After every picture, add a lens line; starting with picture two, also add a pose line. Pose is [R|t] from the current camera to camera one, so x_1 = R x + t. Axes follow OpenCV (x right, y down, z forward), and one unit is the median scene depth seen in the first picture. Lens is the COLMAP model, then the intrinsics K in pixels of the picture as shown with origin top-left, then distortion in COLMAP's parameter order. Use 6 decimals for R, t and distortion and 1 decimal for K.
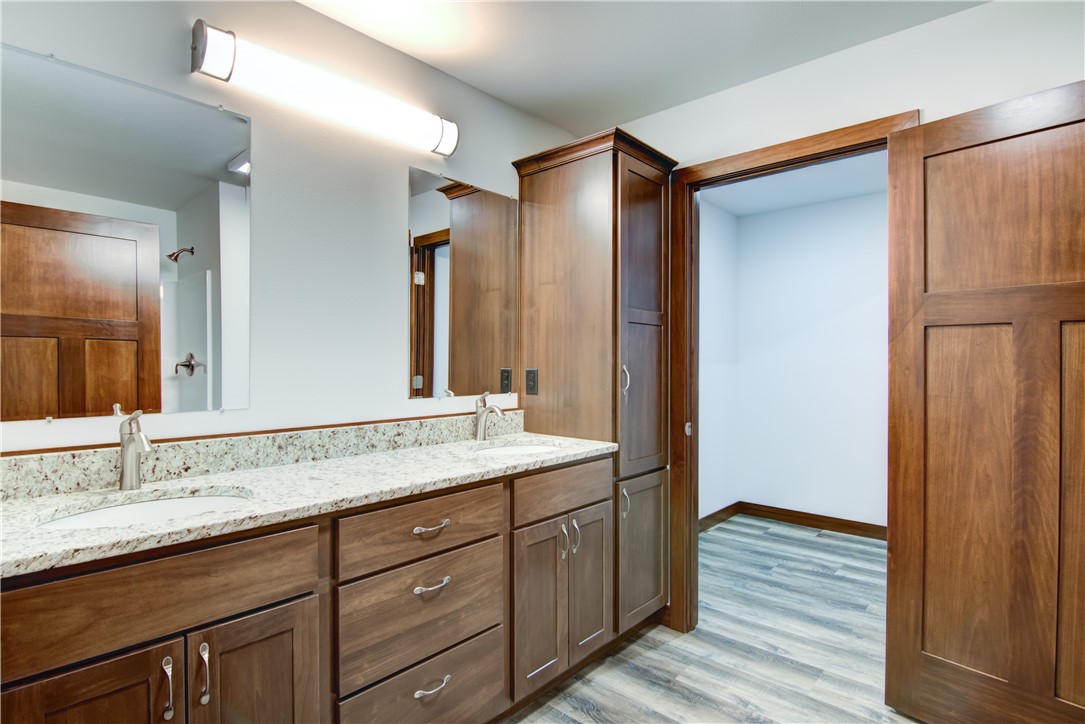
lens RADIAL K [[560.4, 0, 542.6], [0, 560.4, 362.3], [0, 0, 1]] dist [-0.003069, -0.009559]
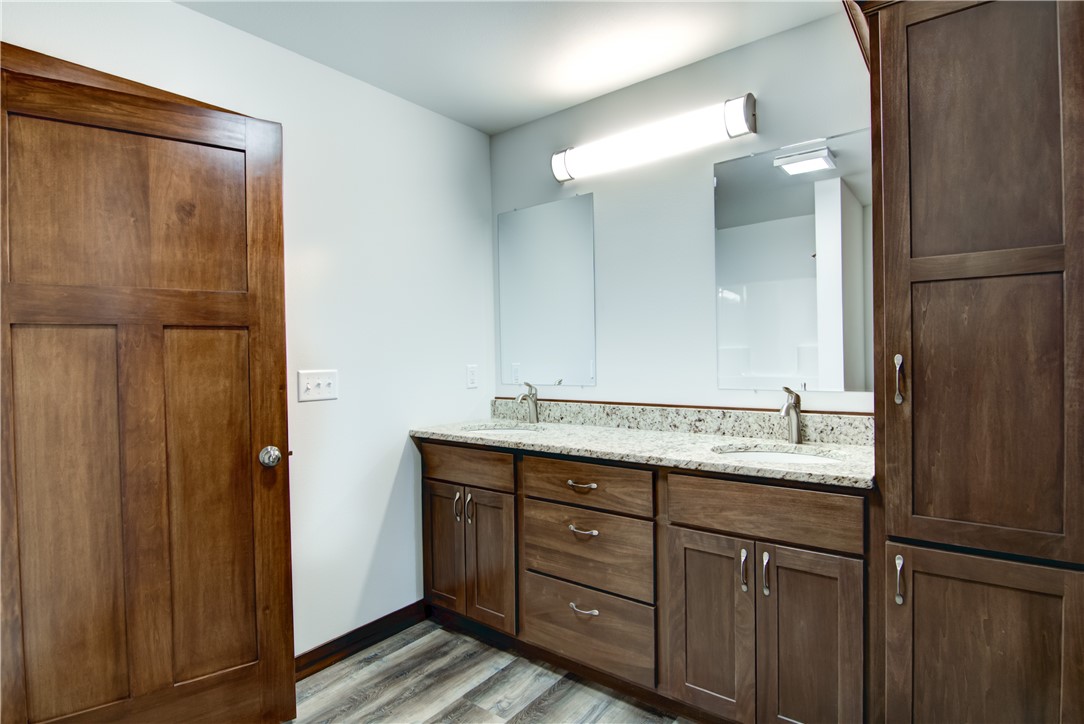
lens RADIAL K [[559.9, 0, 543.2], [0, 559.9, 363.0], [0, 0, 1]] dist [-0.003069, -0.009559]
pose [[0.050592, 0.010807, -0.998661, 0.839363], [0.019746, 0.999735, 0.011819, -0.000994], [0.998524, -0.020318, 0.050366, 0.666240]]
